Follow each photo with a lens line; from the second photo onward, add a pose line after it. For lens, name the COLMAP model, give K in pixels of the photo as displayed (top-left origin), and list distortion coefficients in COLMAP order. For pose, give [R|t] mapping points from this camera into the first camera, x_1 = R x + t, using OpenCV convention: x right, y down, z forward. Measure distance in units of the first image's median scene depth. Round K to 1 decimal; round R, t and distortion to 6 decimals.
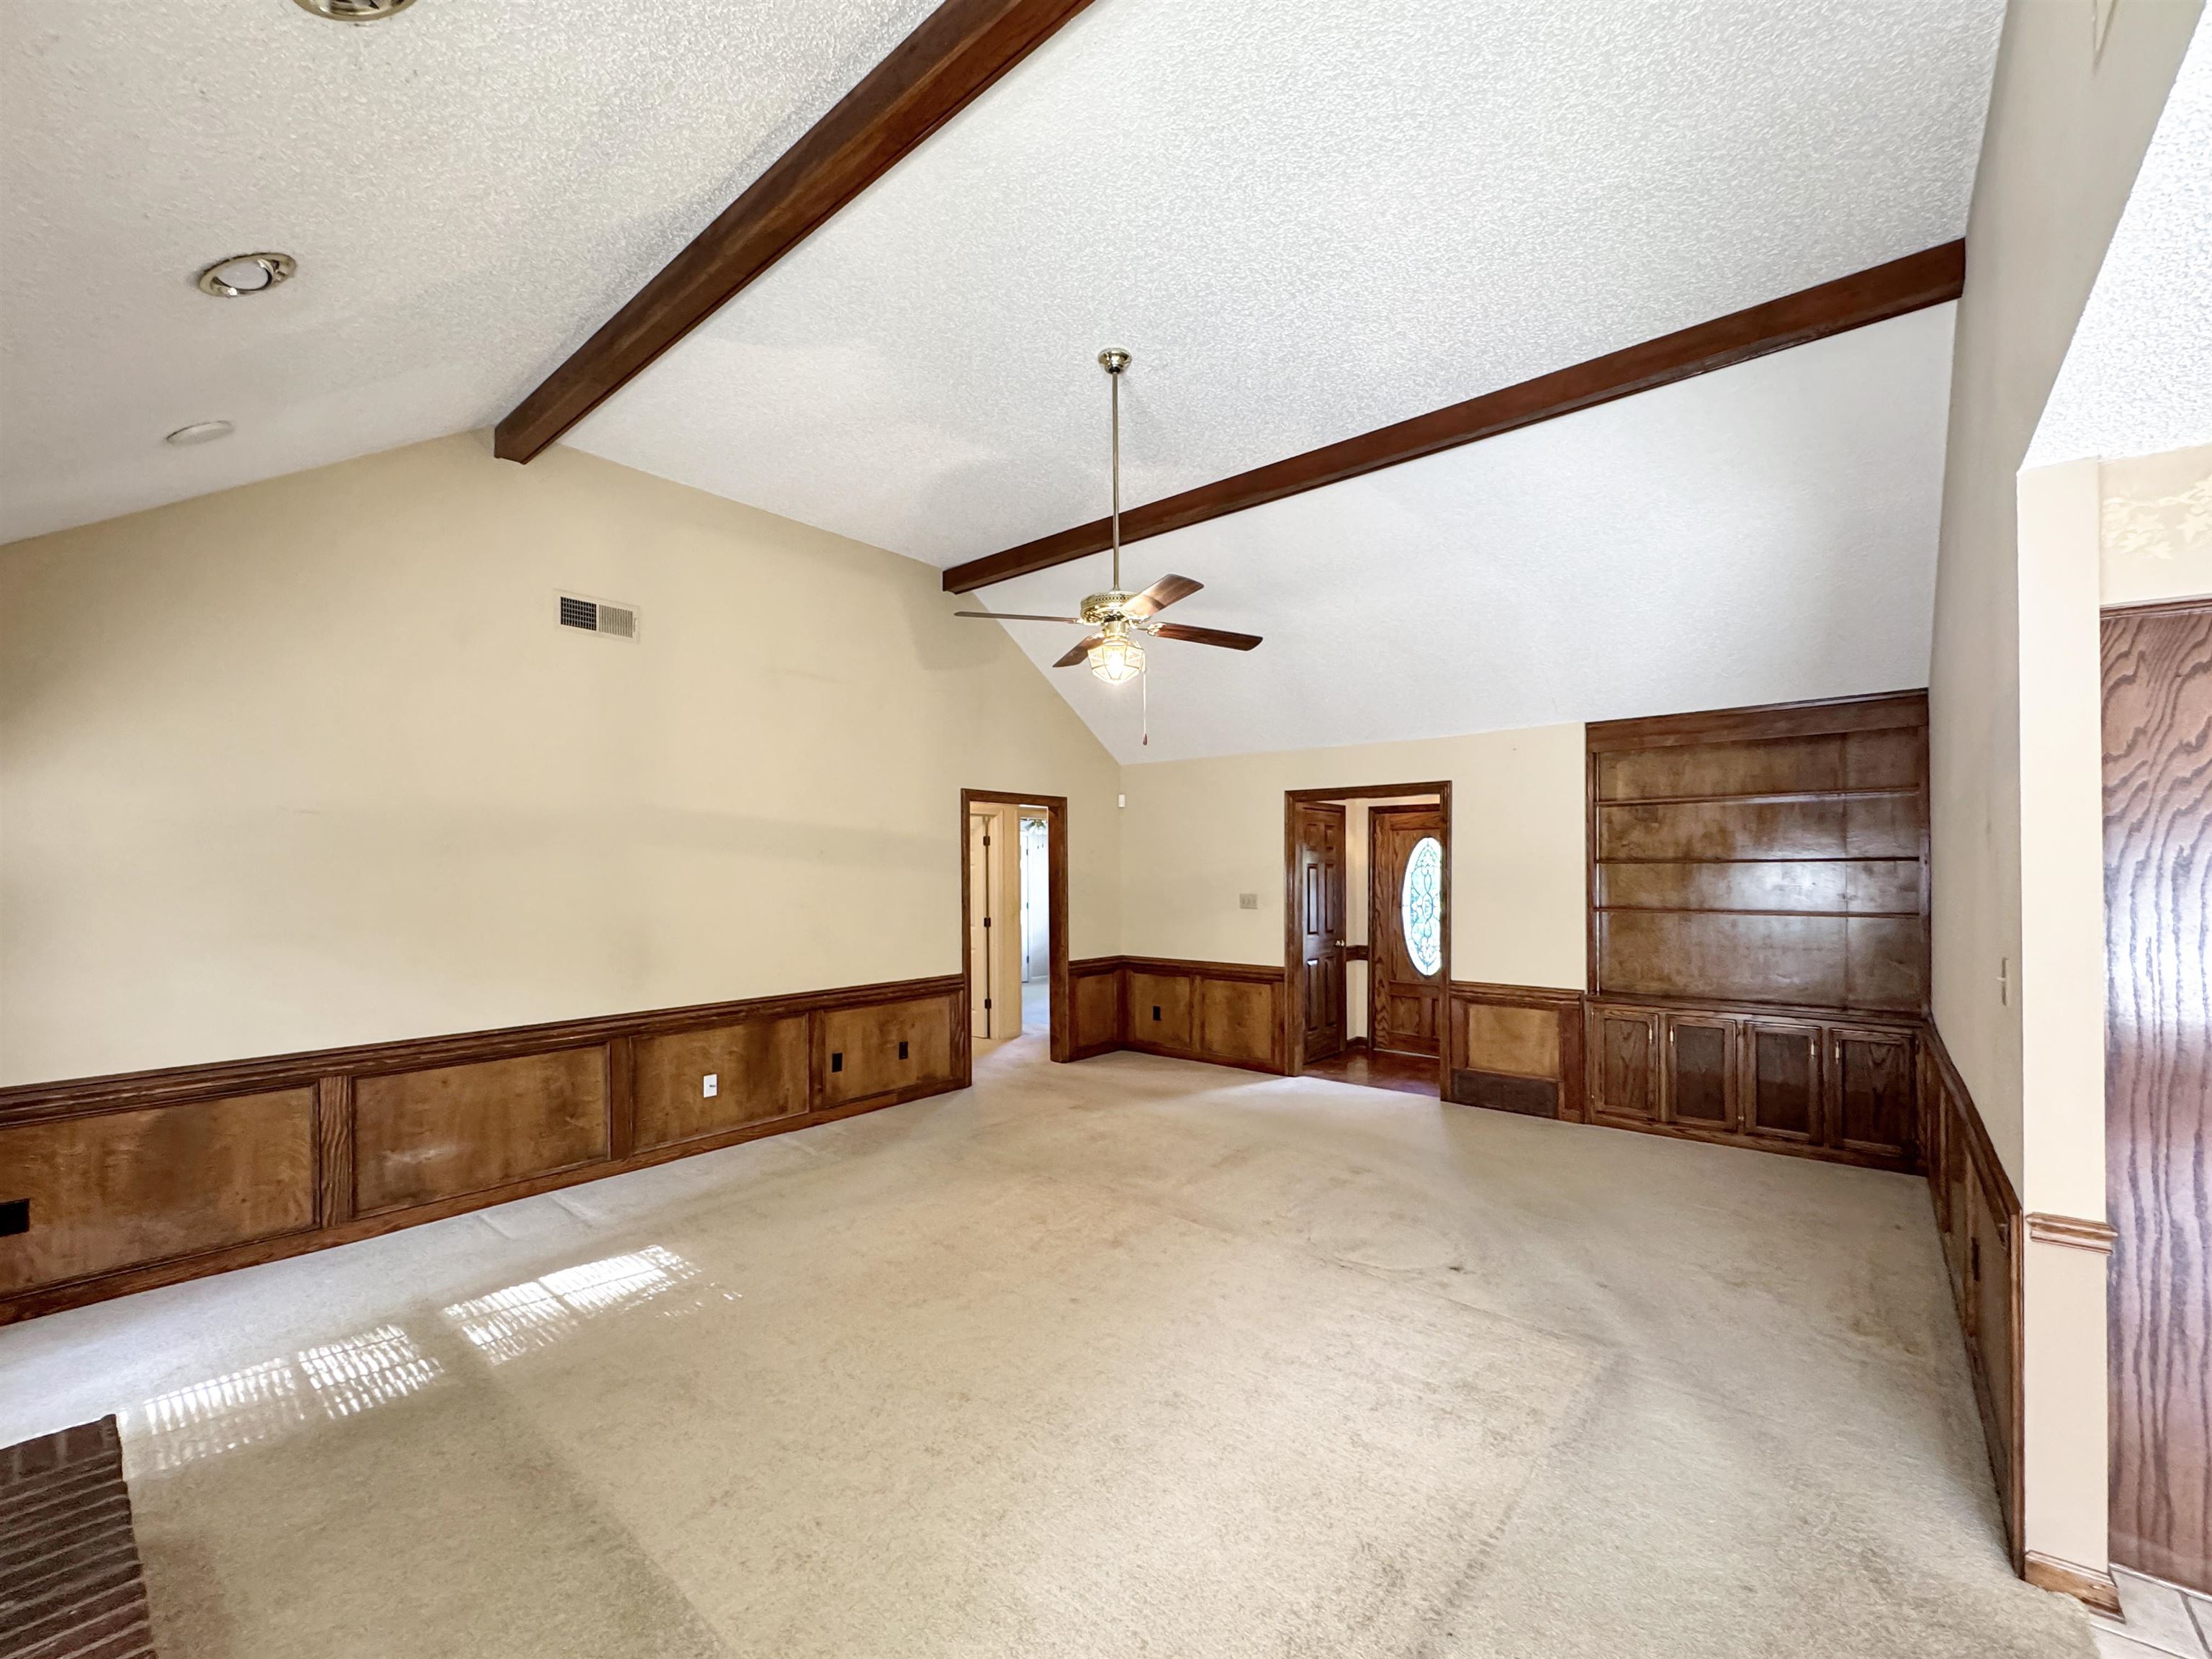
lens RADIAL K [[912.5, 0, 1133.2], [0, 912.5, 863.3], [0, 0, 1]] dist [0.000445, 0.000278]
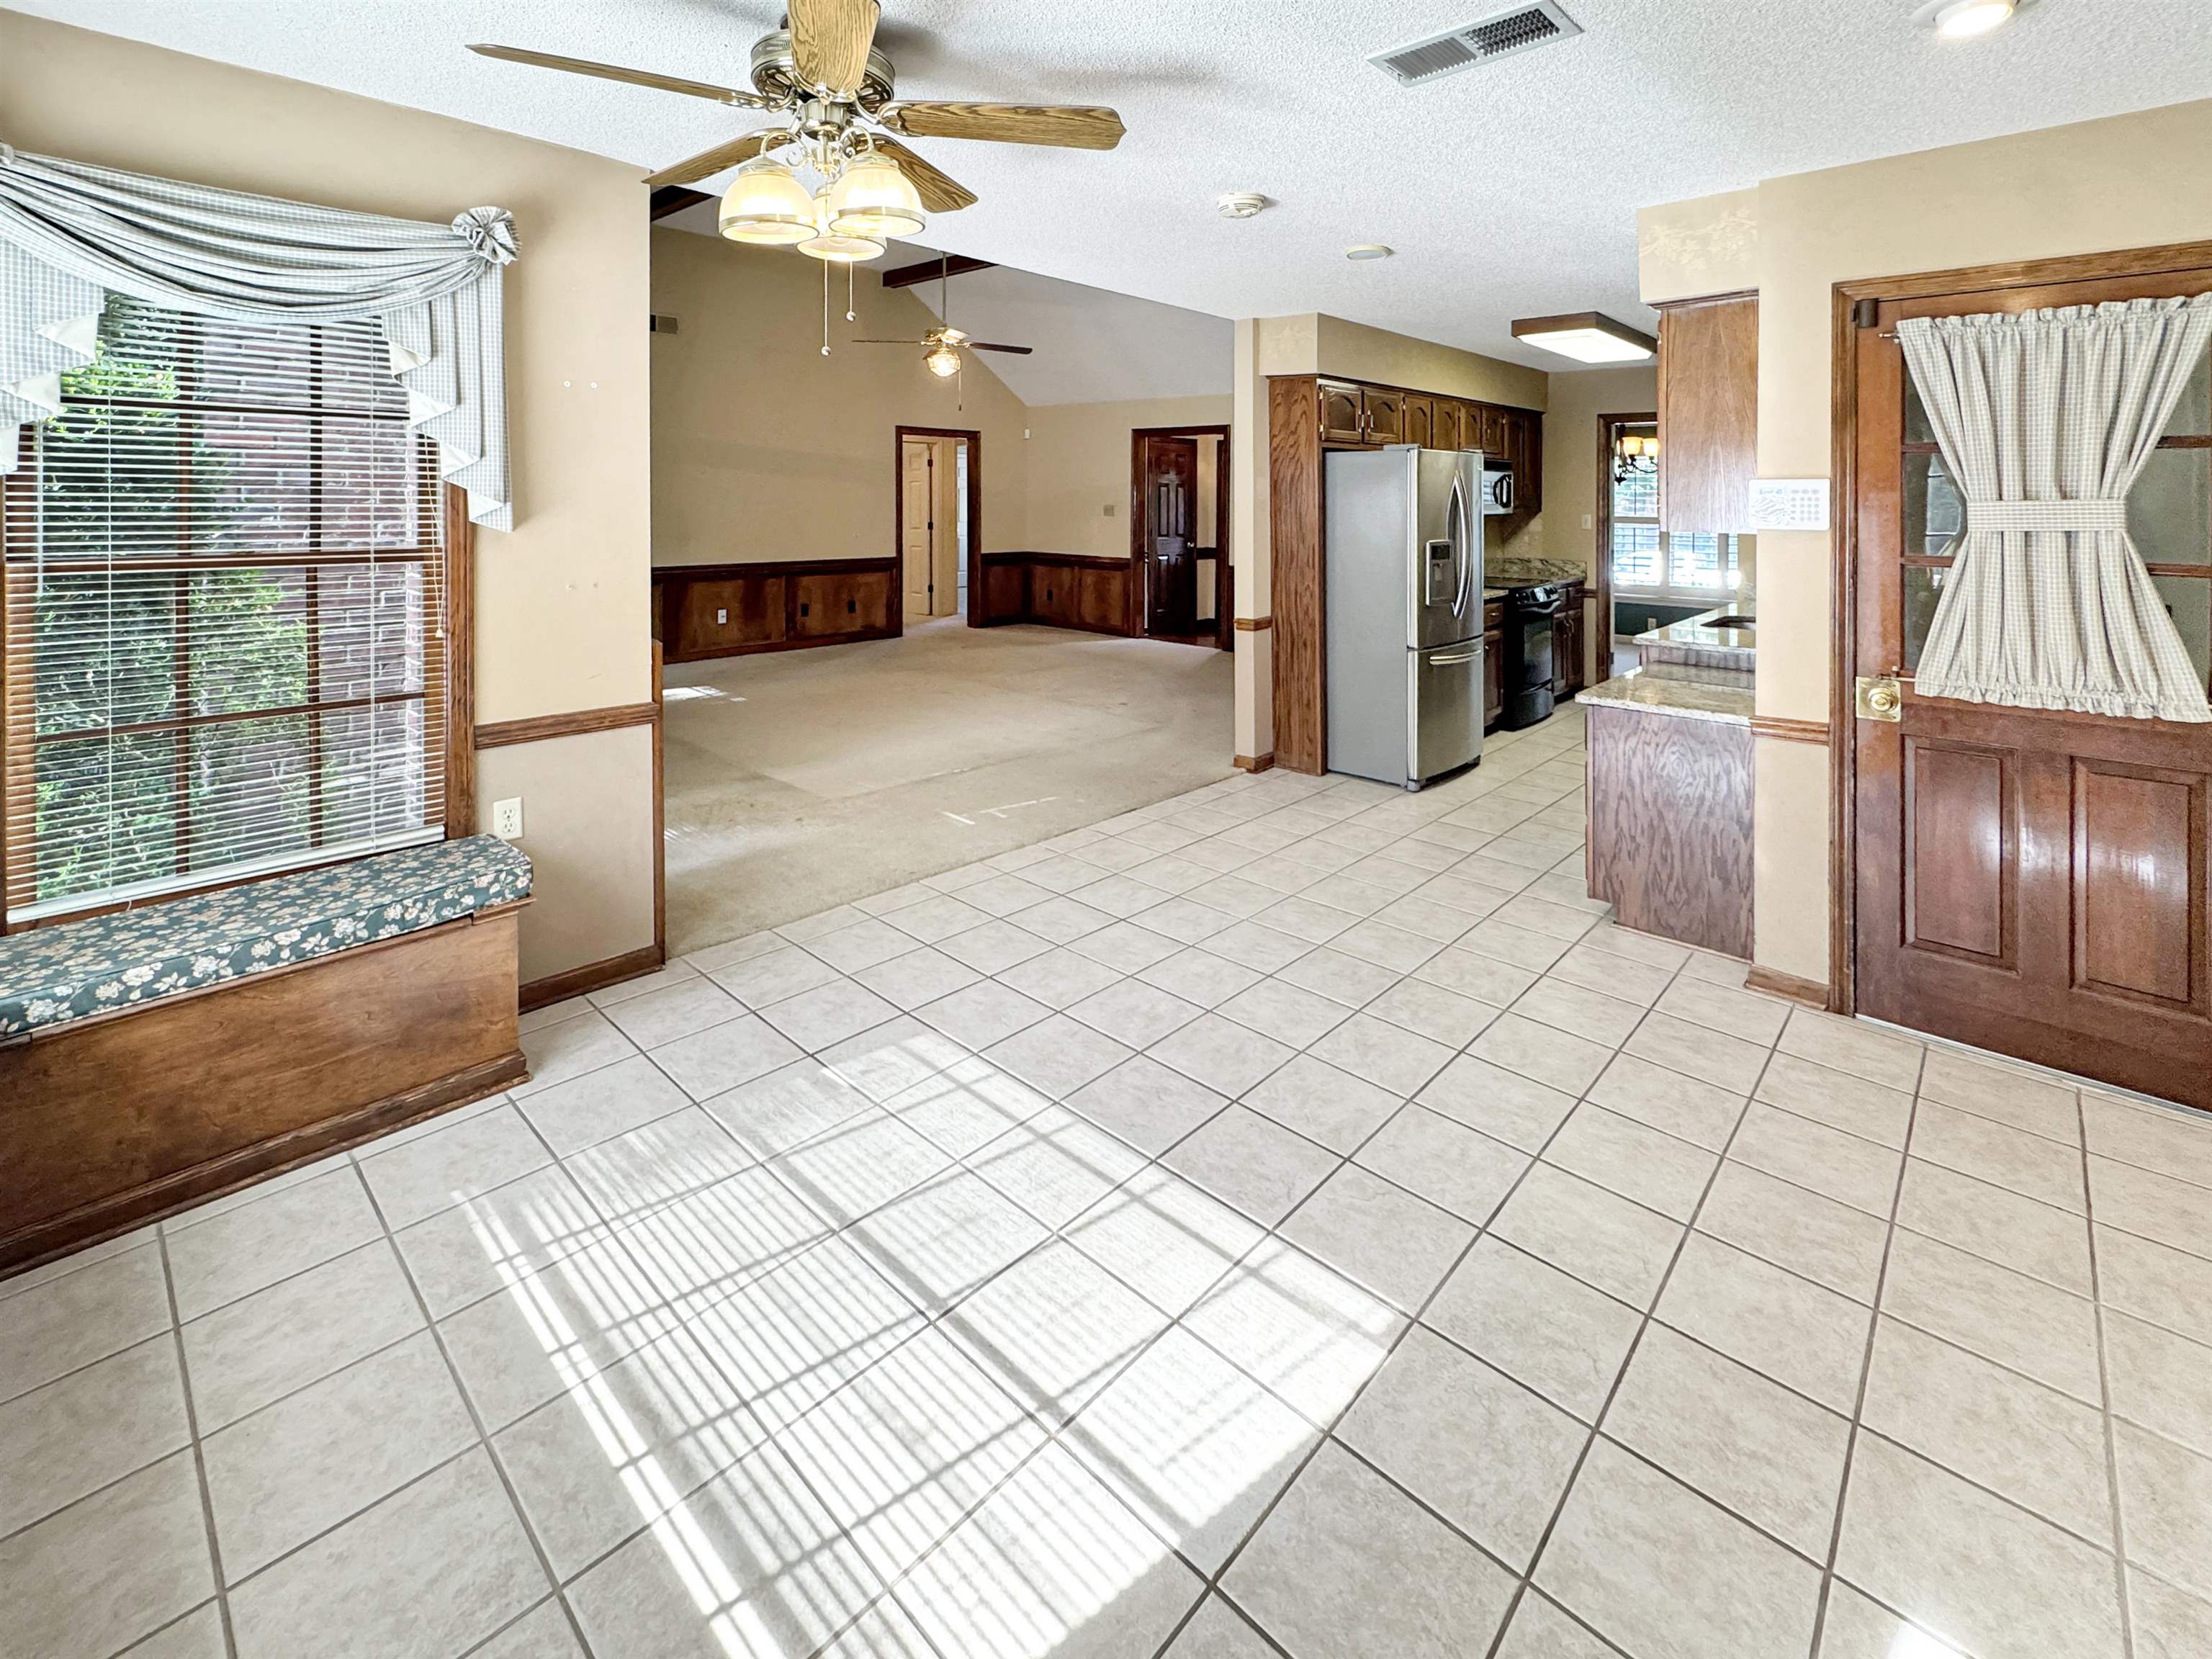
lens RADIAL K [[1027.5, 0, 1108.7], [0, 1027.5, 492.5], [0, 0, 1]] dist [-0.001567, -0.000243]
pose [[0.997007, 0.014252, -0.075986, 0.286151], [-0.013952, 0.999893, 0.004477, 0.010730], [0.076042, -0.003403, 0.997099, -0.615652]]
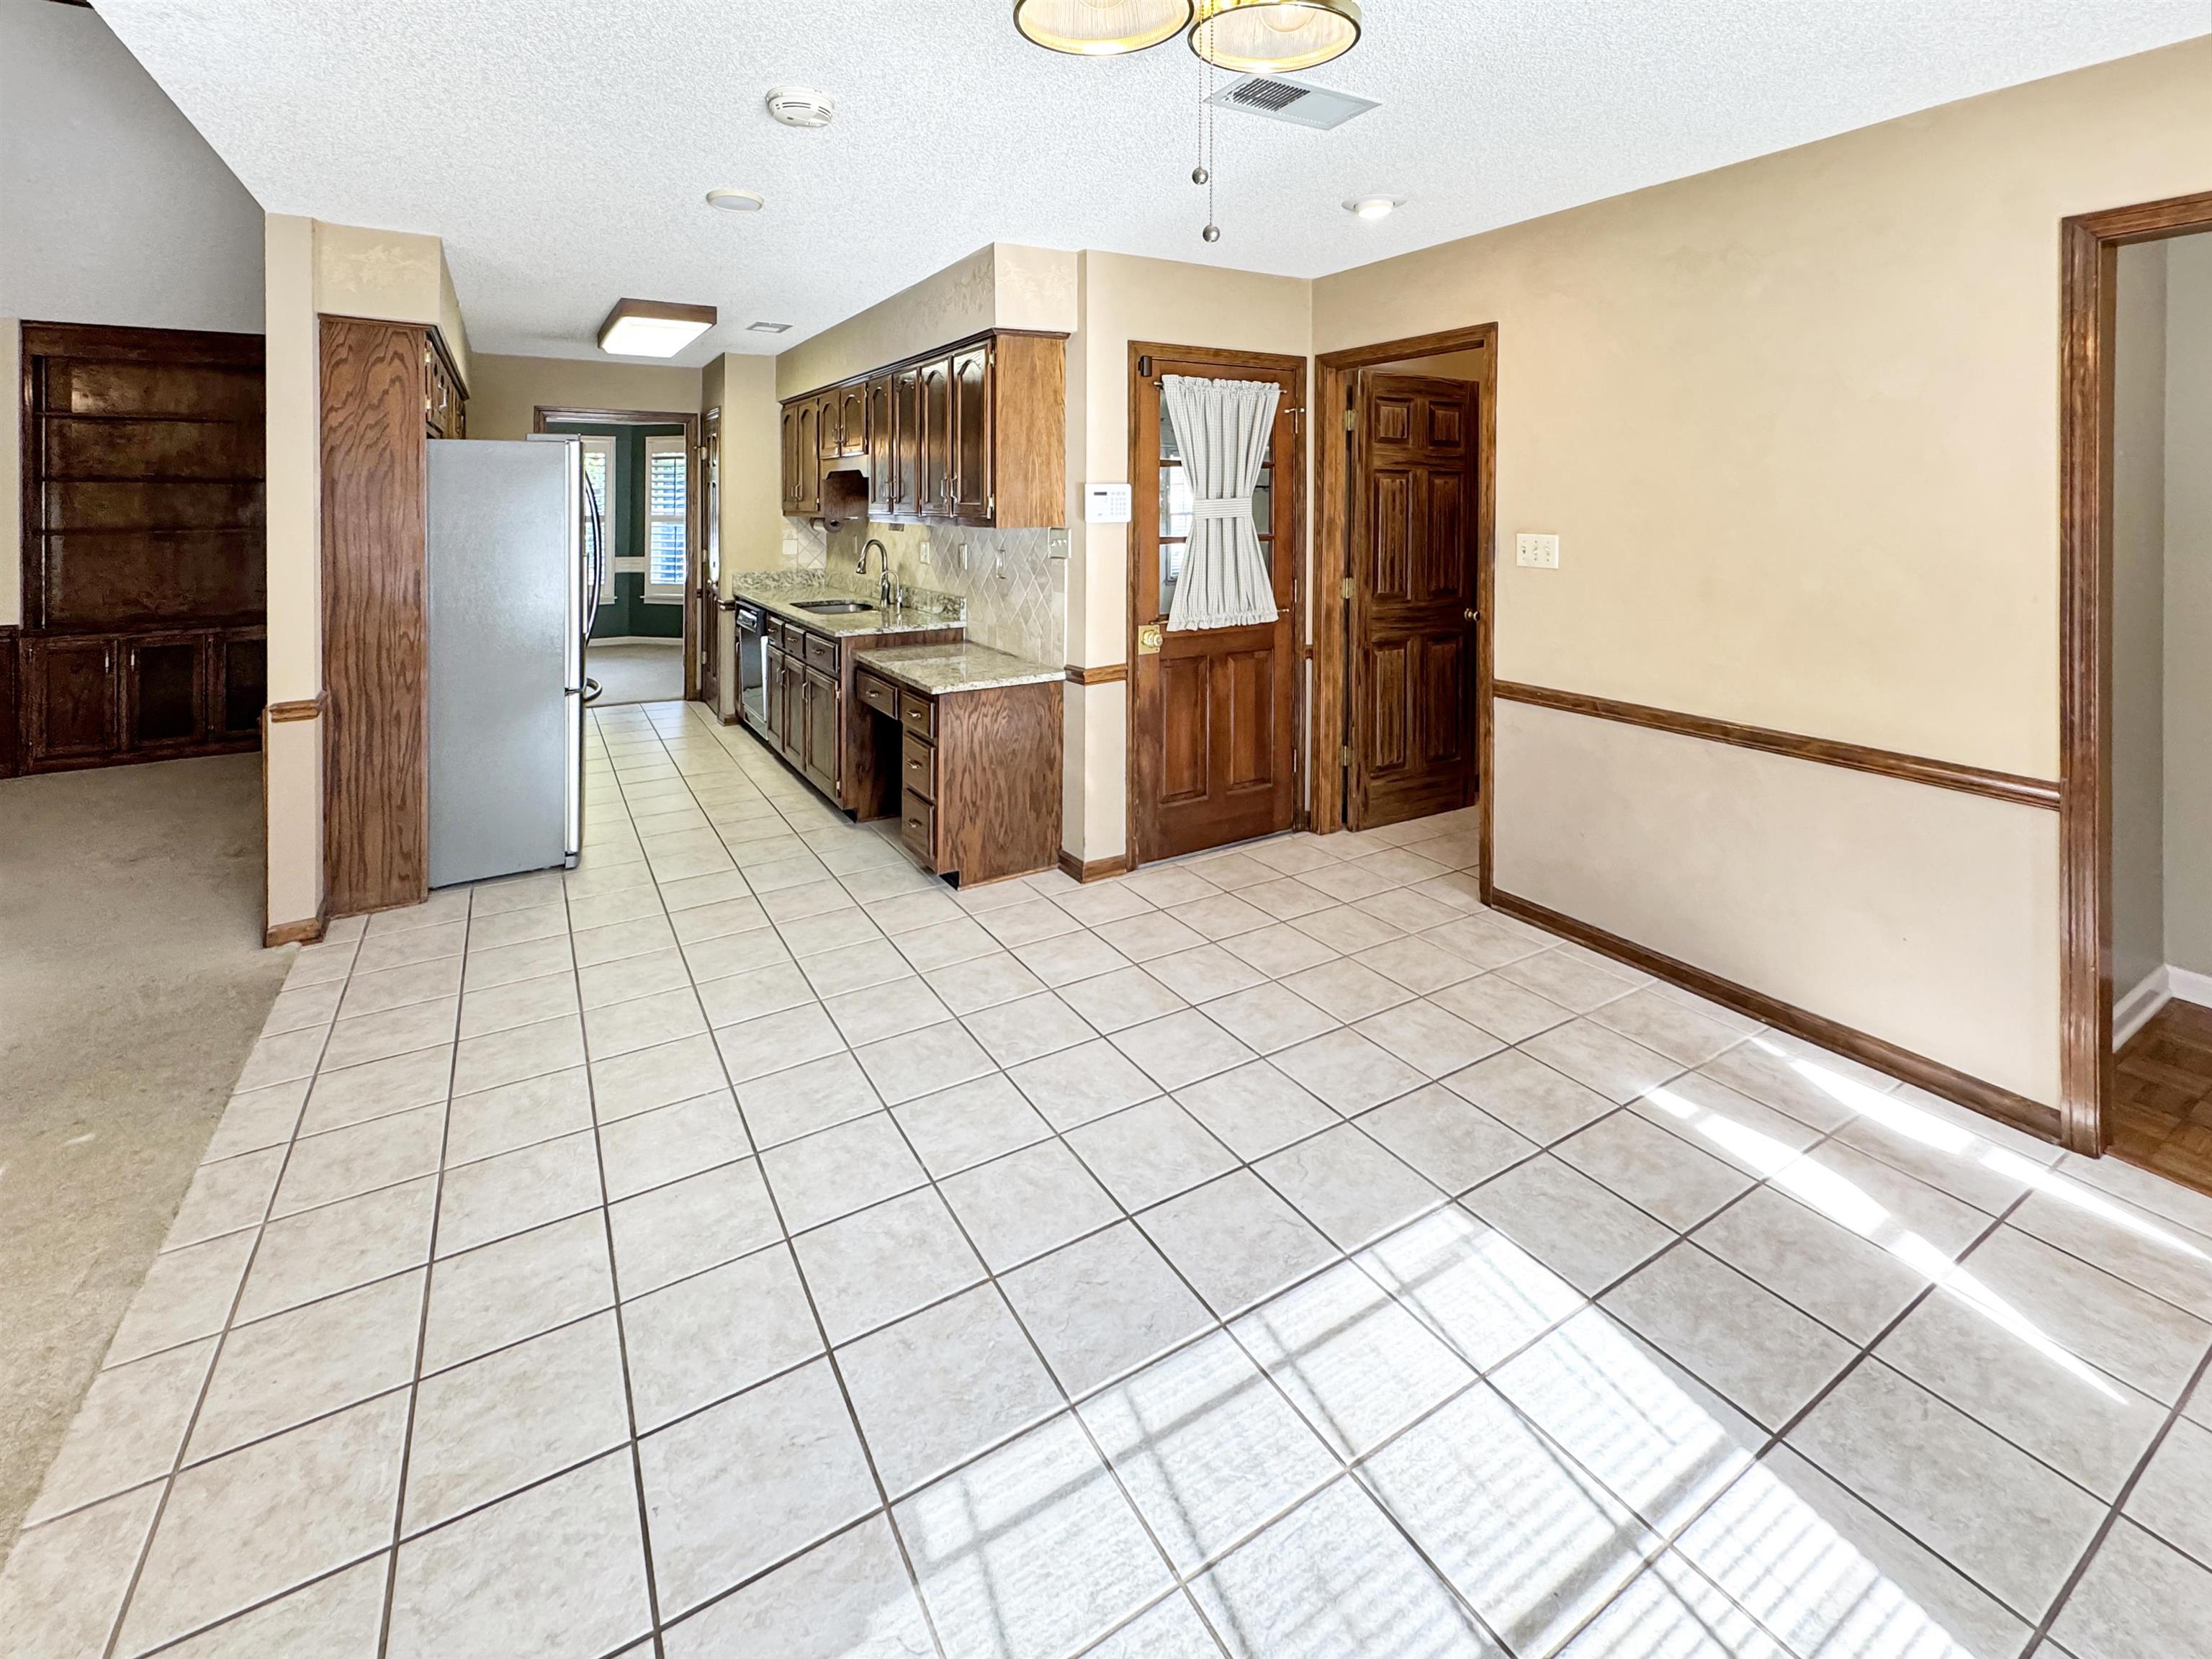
lens RADIAL K [[972.2, 0, 1086.1], [0, 972.2, 505.8], [0, 0, 1]] dist [-0.008959, 0.002921]
pose [[0.348749, -0.002804, 0.937212, -0.018146], [-0.006564, 0.999964, 0.005434, 0.012573], [-0.937193, -0.008046, 0.348718, -0.286861]]
